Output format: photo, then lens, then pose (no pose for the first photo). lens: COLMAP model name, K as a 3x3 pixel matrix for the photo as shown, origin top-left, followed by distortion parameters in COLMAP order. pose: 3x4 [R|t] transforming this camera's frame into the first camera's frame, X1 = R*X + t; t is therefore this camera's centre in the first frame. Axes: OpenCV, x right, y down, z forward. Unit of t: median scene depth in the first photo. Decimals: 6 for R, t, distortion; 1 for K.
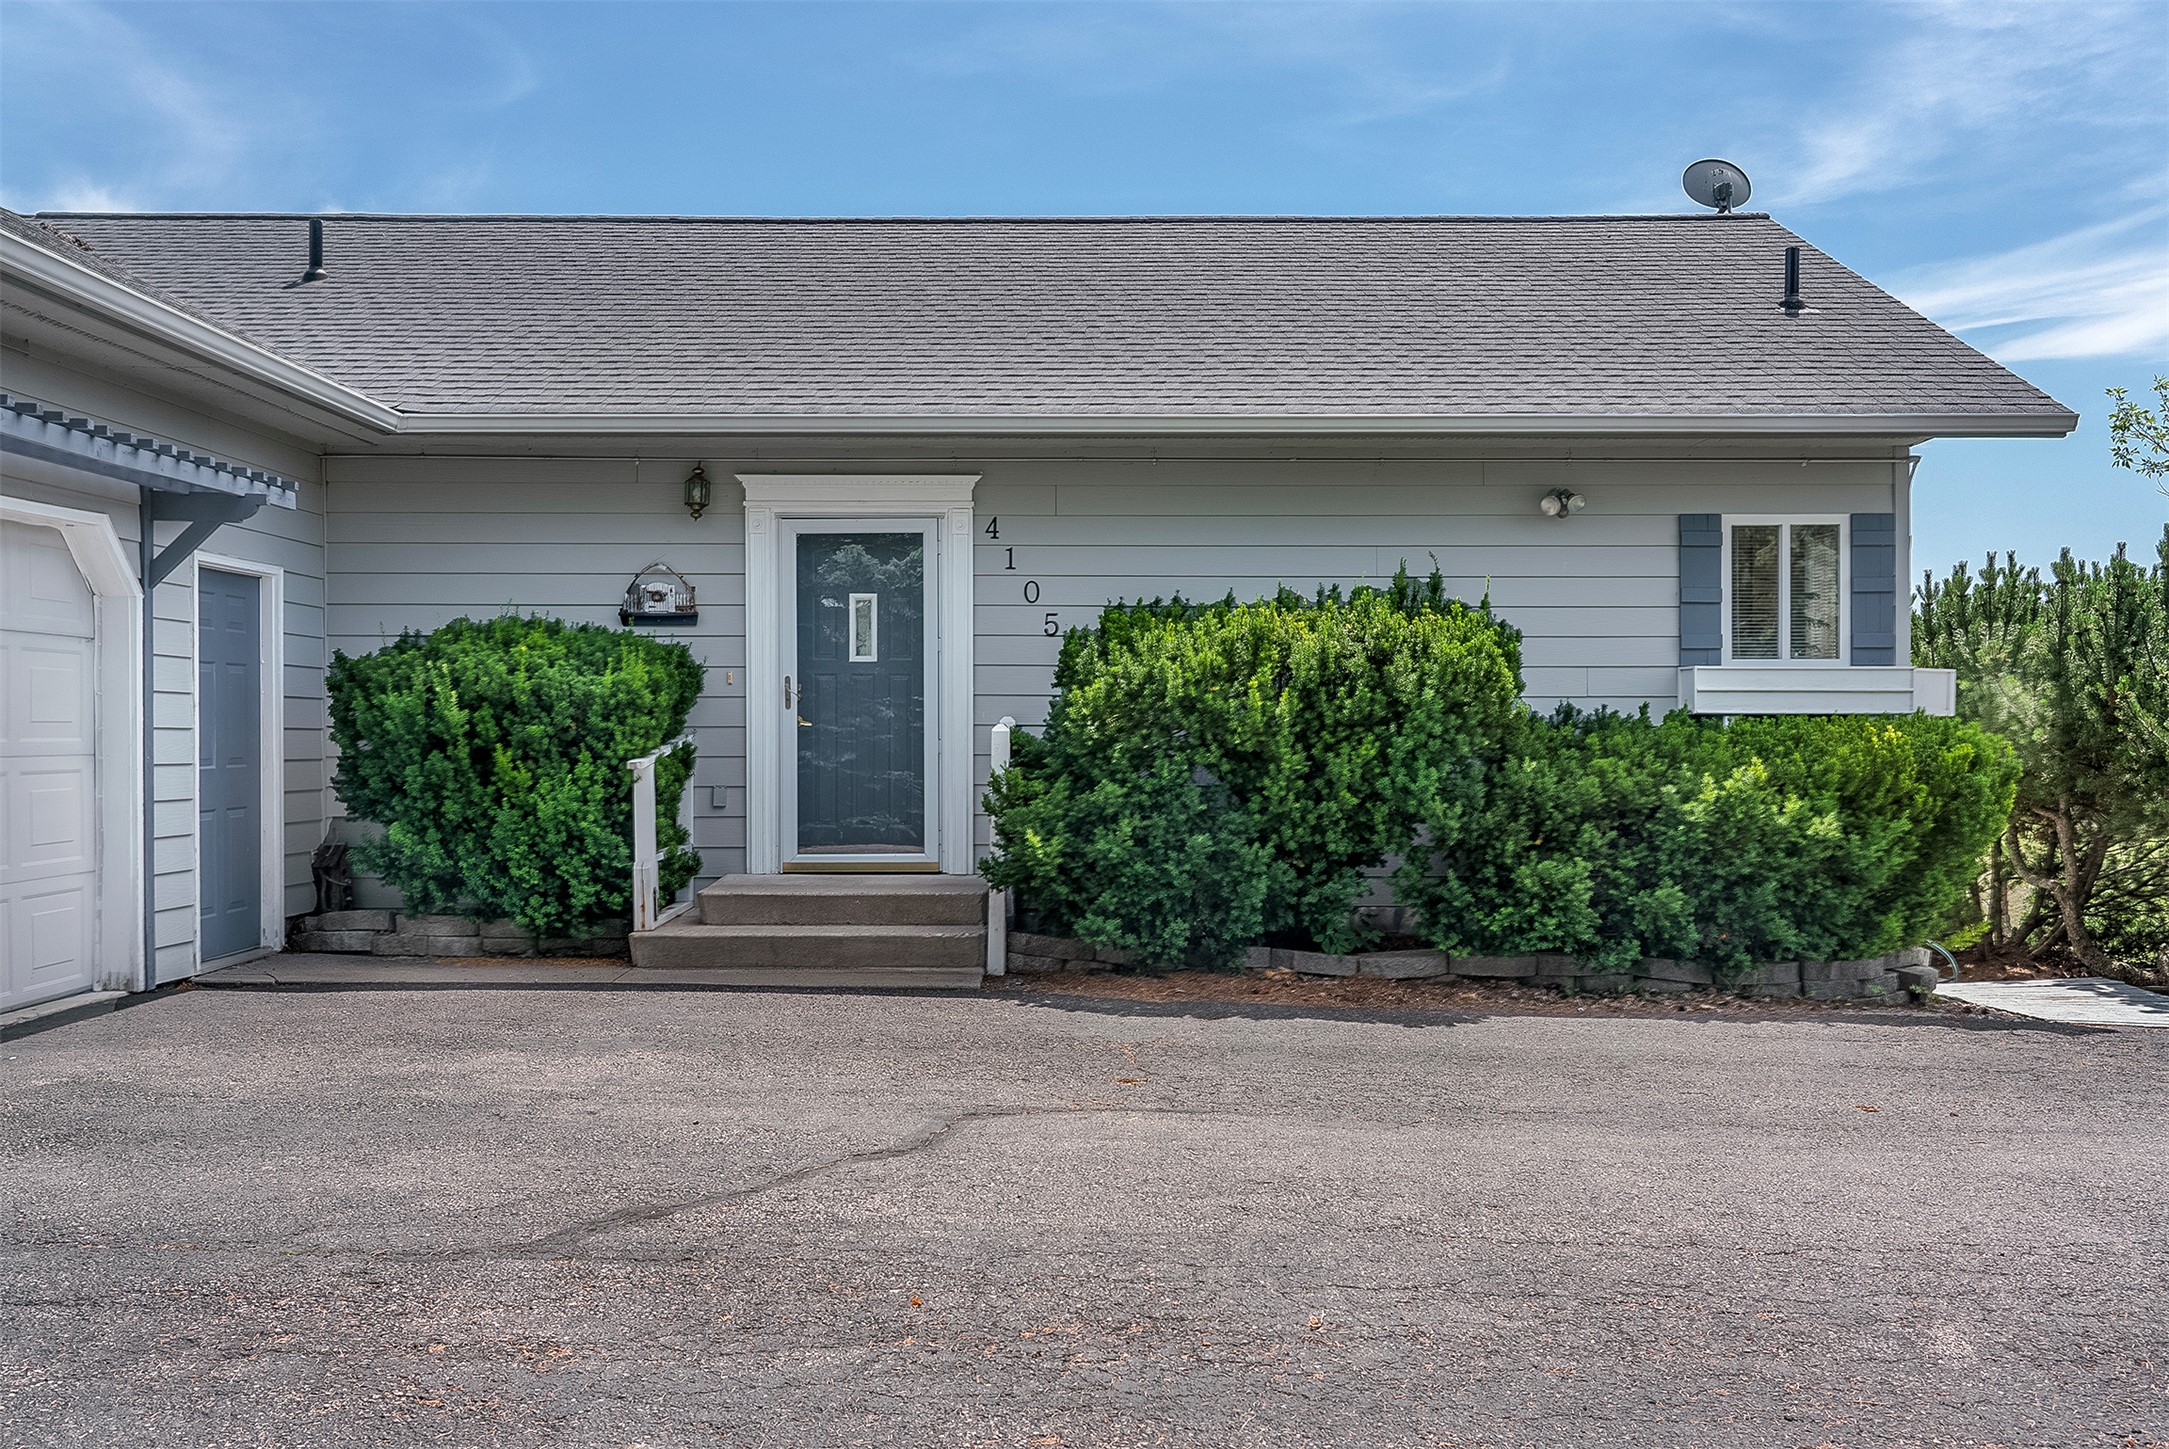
lens RADIAL K [[1912.6, 0, 1082.3], [0, 1912.6, 725.3], [0, 0, 1]] dist [0.056056, 0.002202]
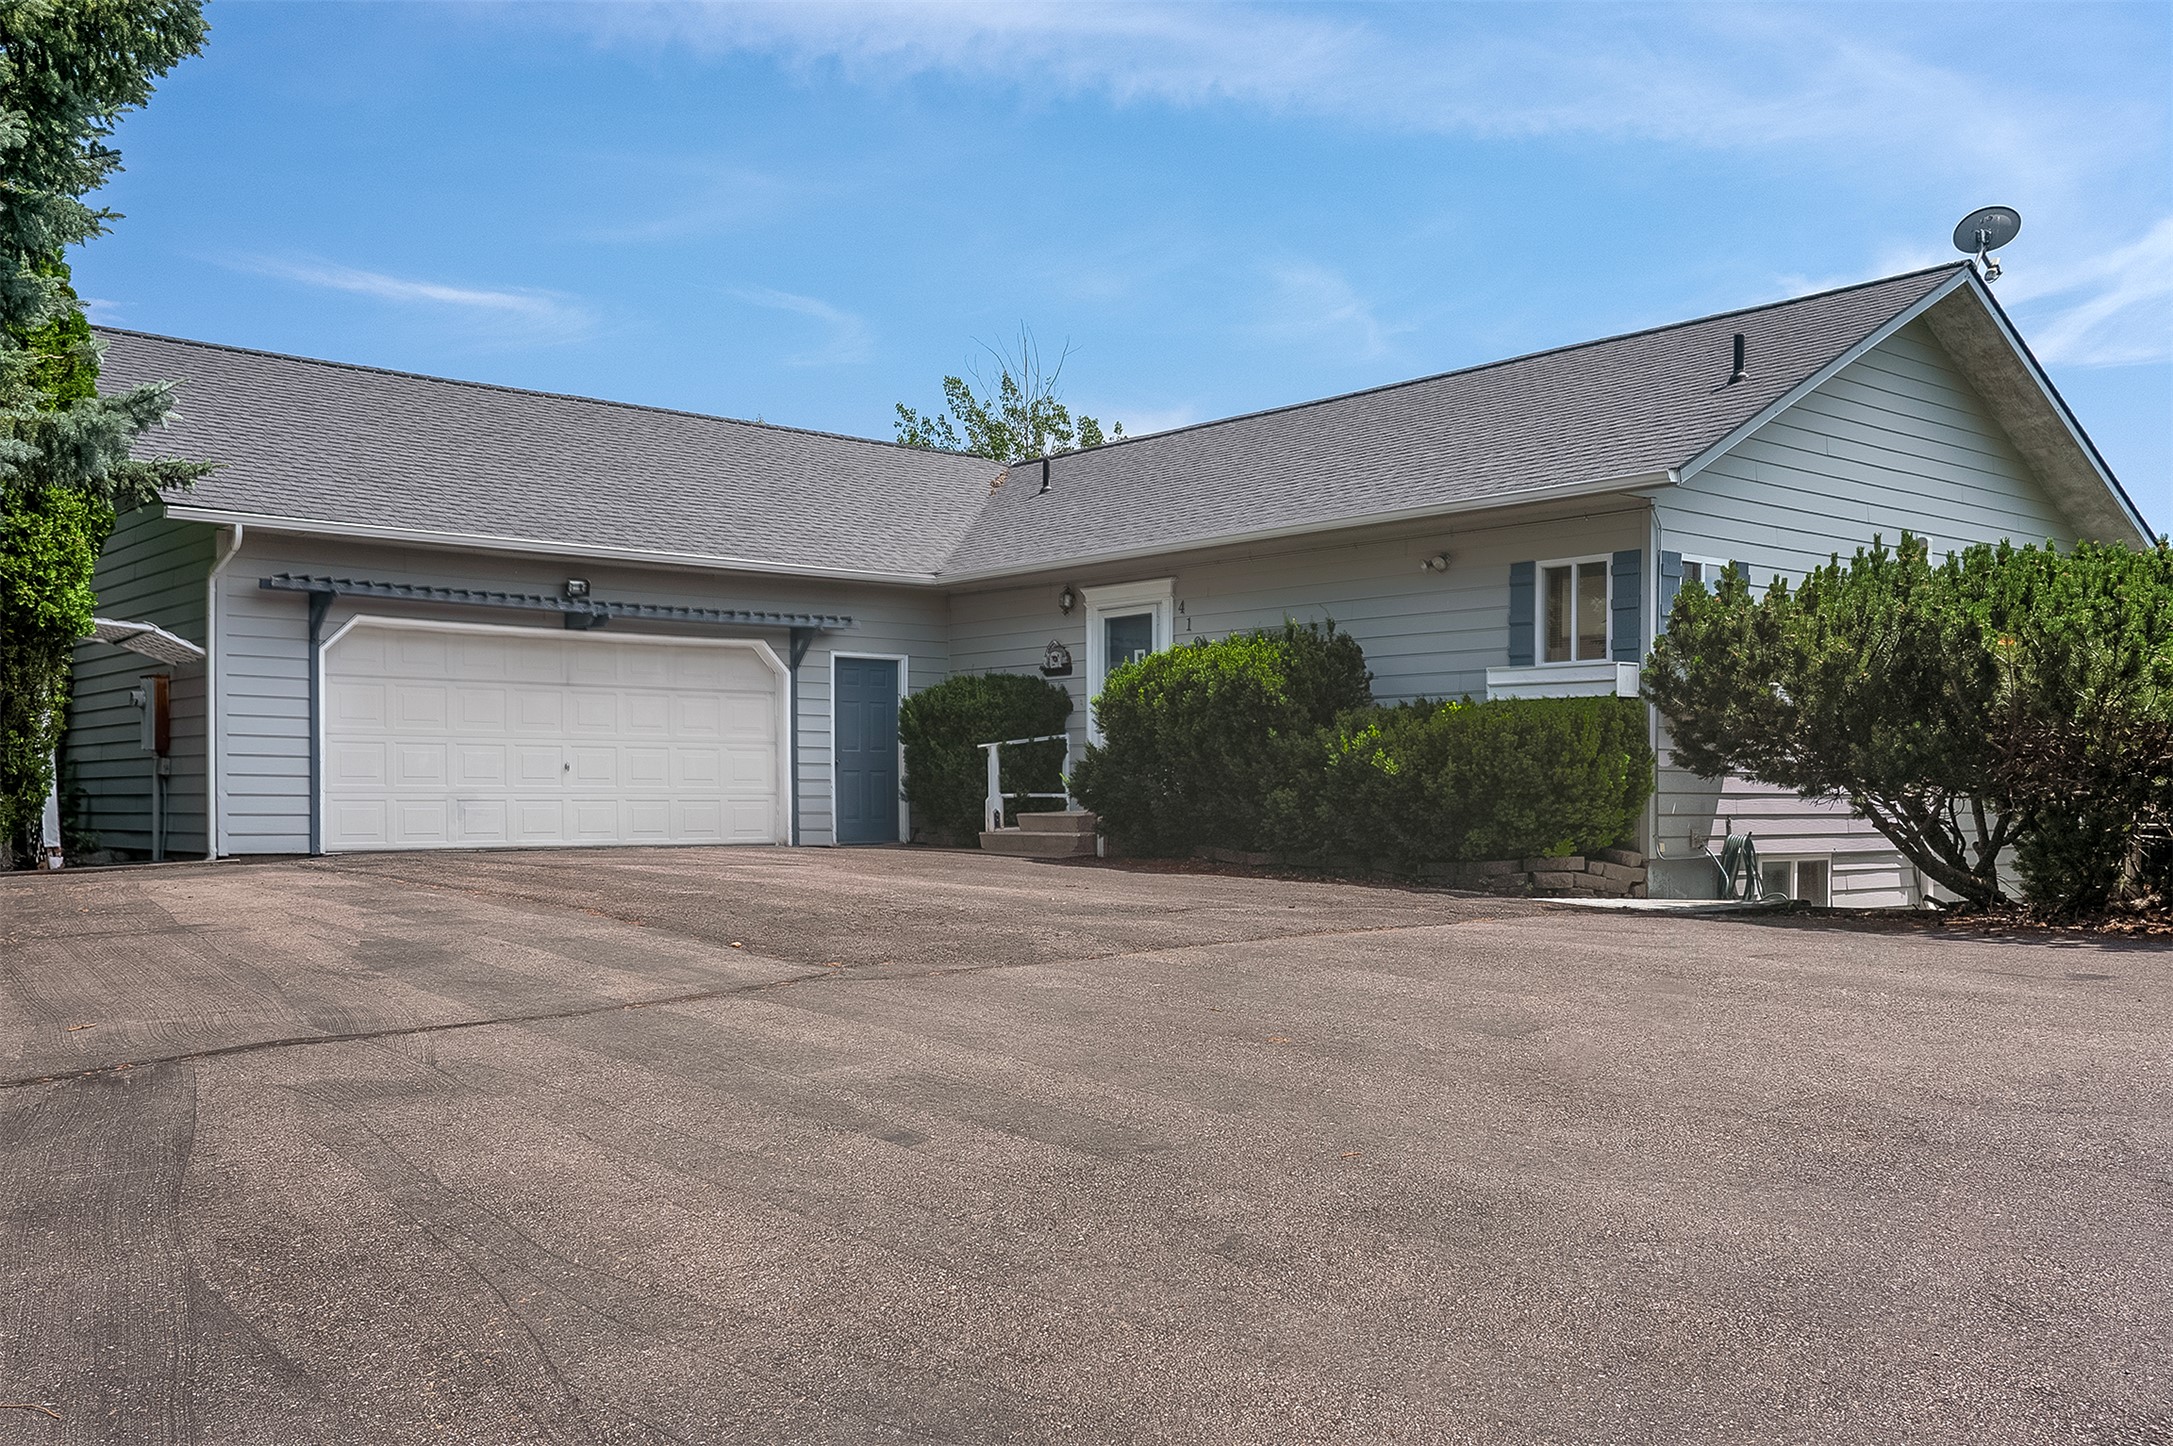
lens RADIAL K [[1925.3, 0, 1087.0], [0, 1925.3, 731.3], [0, 0, 1]] dist [-0.002553, -0.000658]
pose [[0.660104, -0.026431, -0.750709, 1.181181], [0.003989, 0.999490, -0.031682, 0.060802], [0.751164, 0.017918, 0.659873, -0.190848]]
